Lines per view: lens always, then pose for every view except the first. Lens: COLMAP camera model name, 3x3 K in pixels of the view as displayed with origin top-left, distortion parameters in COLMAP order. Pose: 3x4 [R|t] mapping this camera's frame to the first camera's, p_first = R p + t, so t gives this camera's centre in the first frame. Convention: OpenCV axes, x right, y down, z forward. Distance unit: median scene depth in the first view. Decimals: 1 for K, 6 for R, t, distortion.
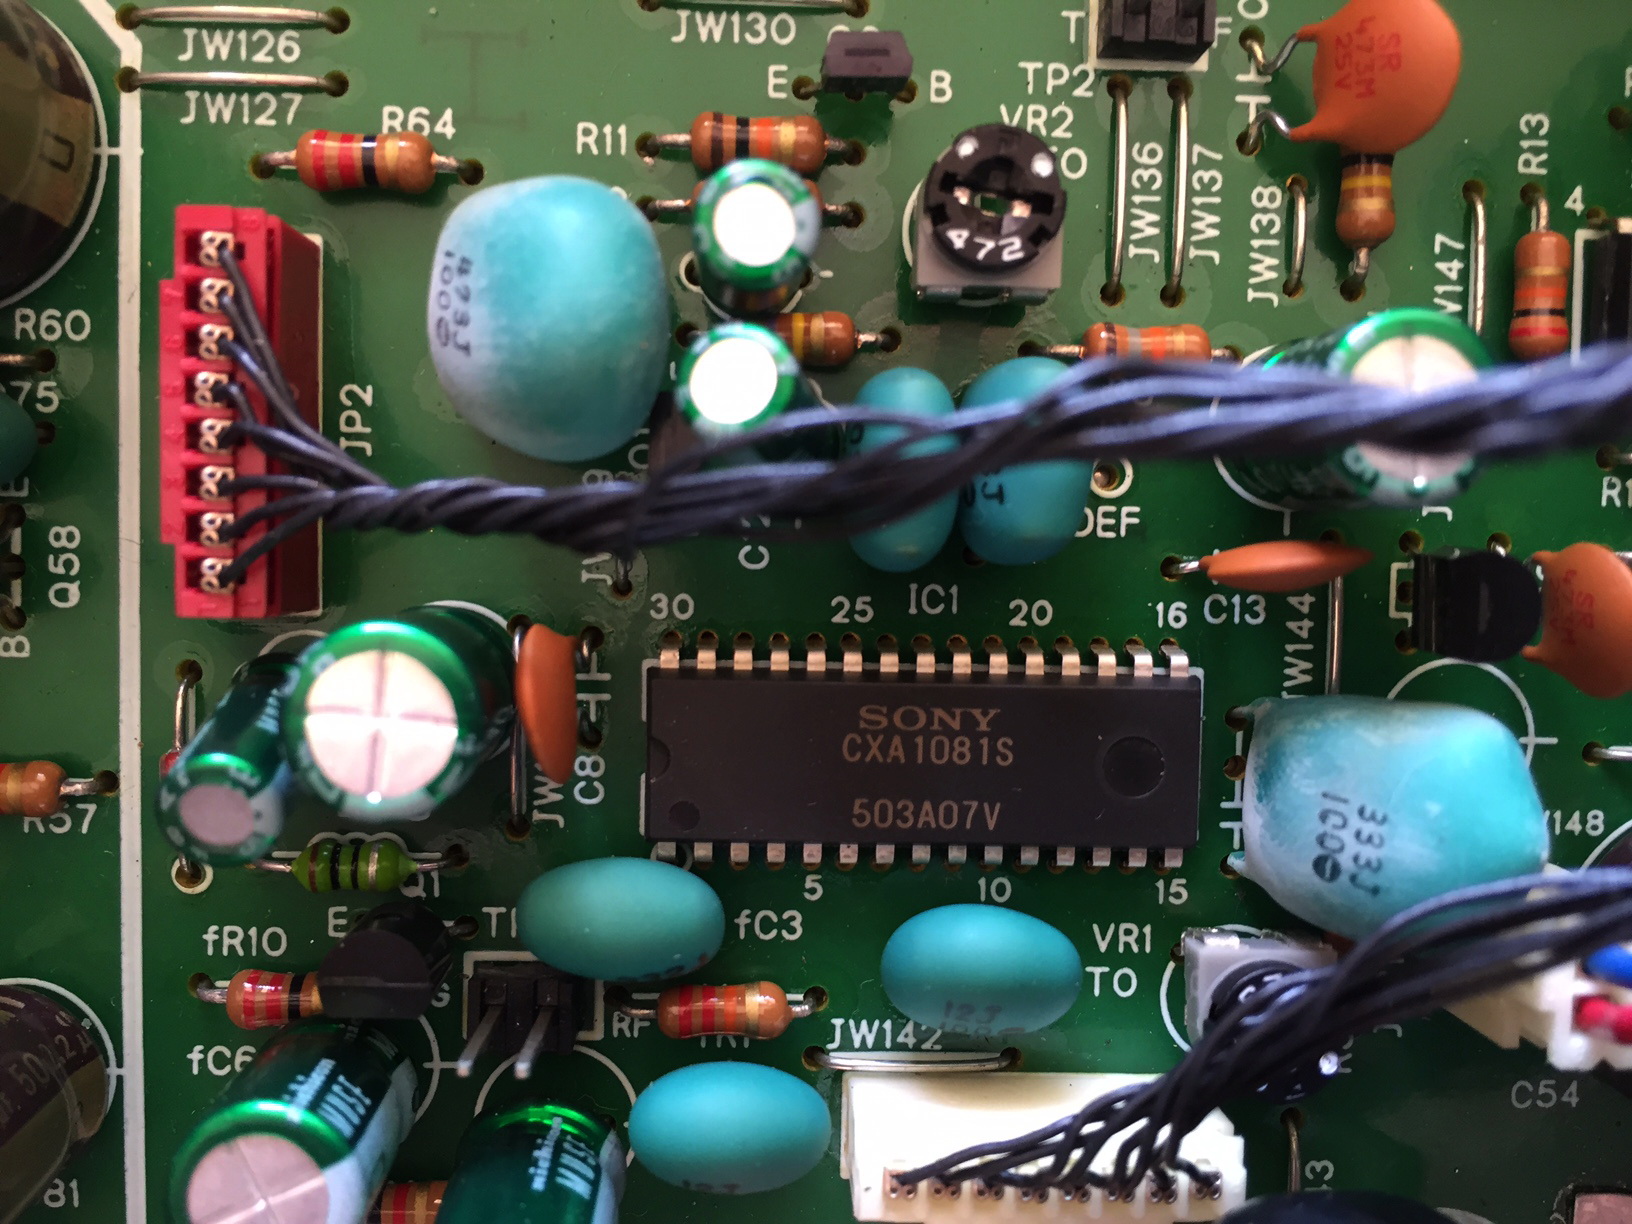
lens RADIAL K [[1455.9, 0, 816.0], [0, 1455.9, 612.0], [0, 0, 1]] dist [0.064744, -0.139481]
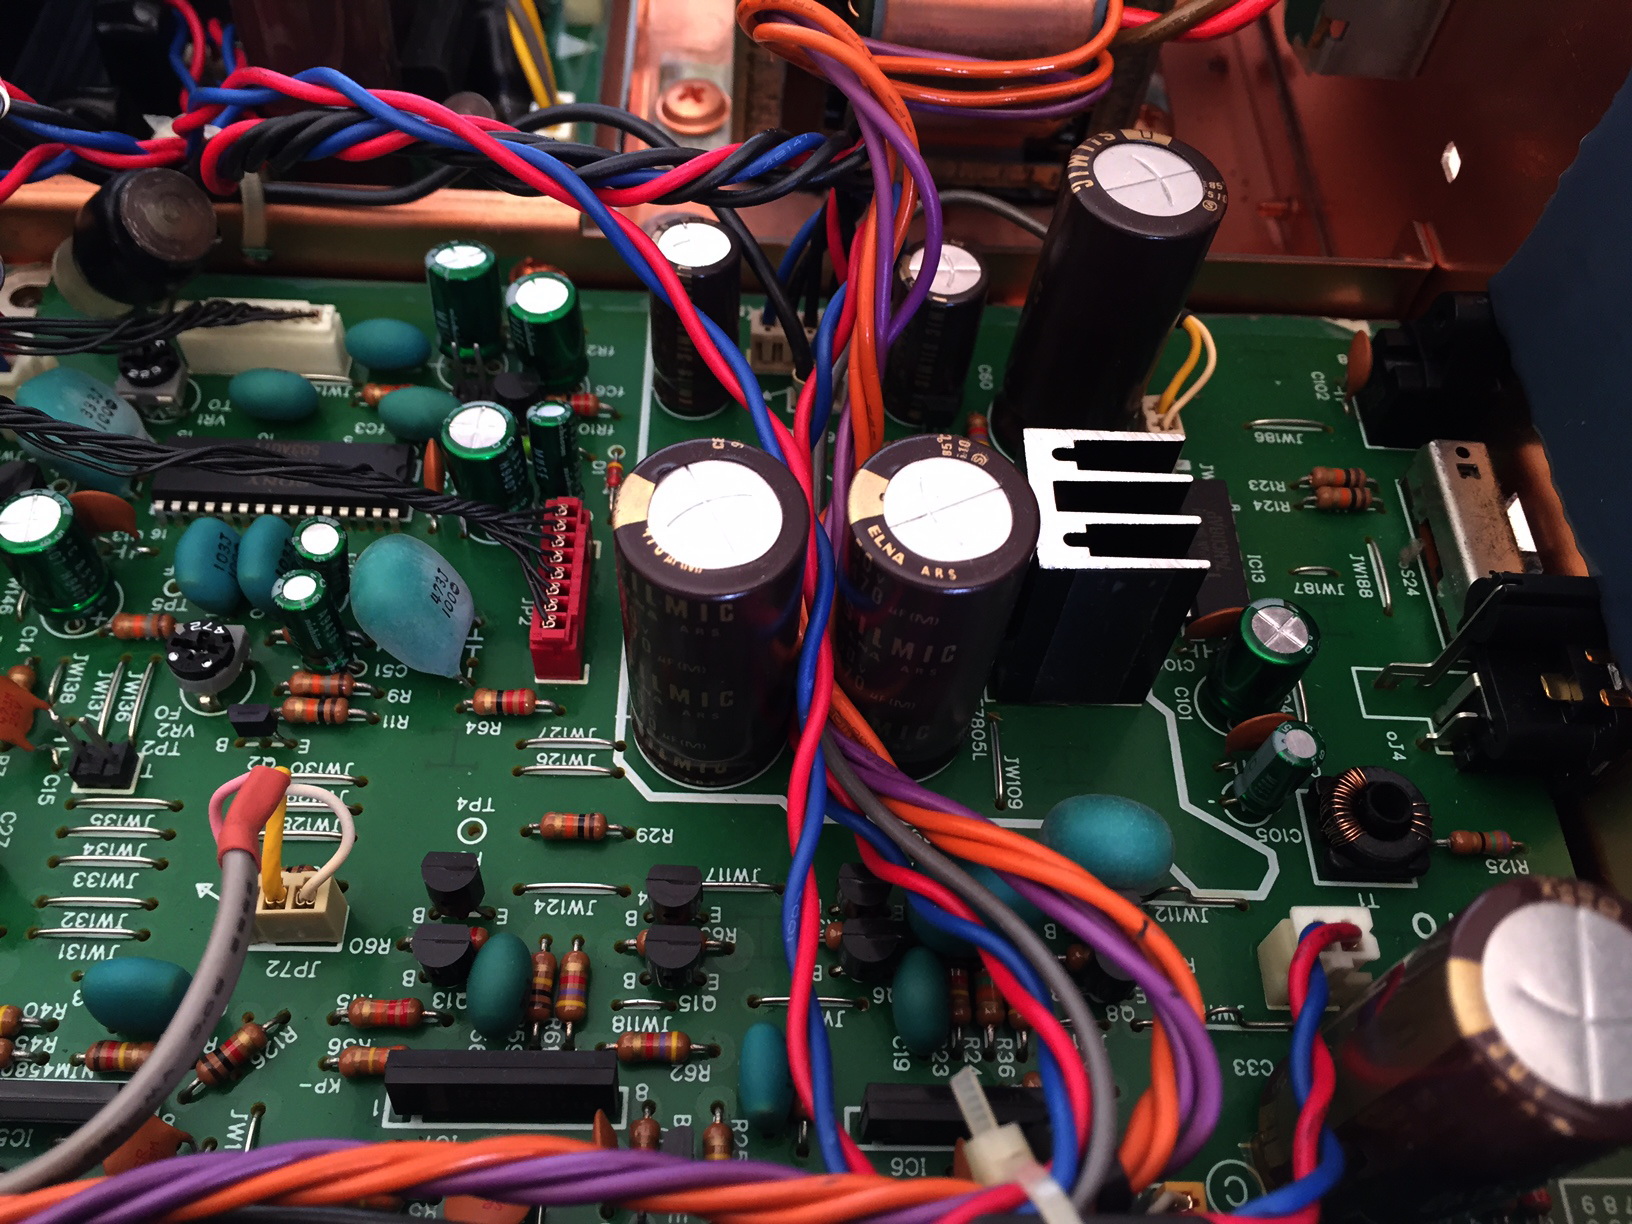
lens RADIAL K [[1455.9, 0, 816.0], [0, 1455.9, 612.0], [0, 0, 1]] dist [0.064744, -0.139481]
pose [[-0.995463, -0.033285, -0.089134, -0.546003], [-0.016637, -0.861488, 0.507506, -1.243474], [-0.093680, 0.506687, 0.857026, -0.909101]]
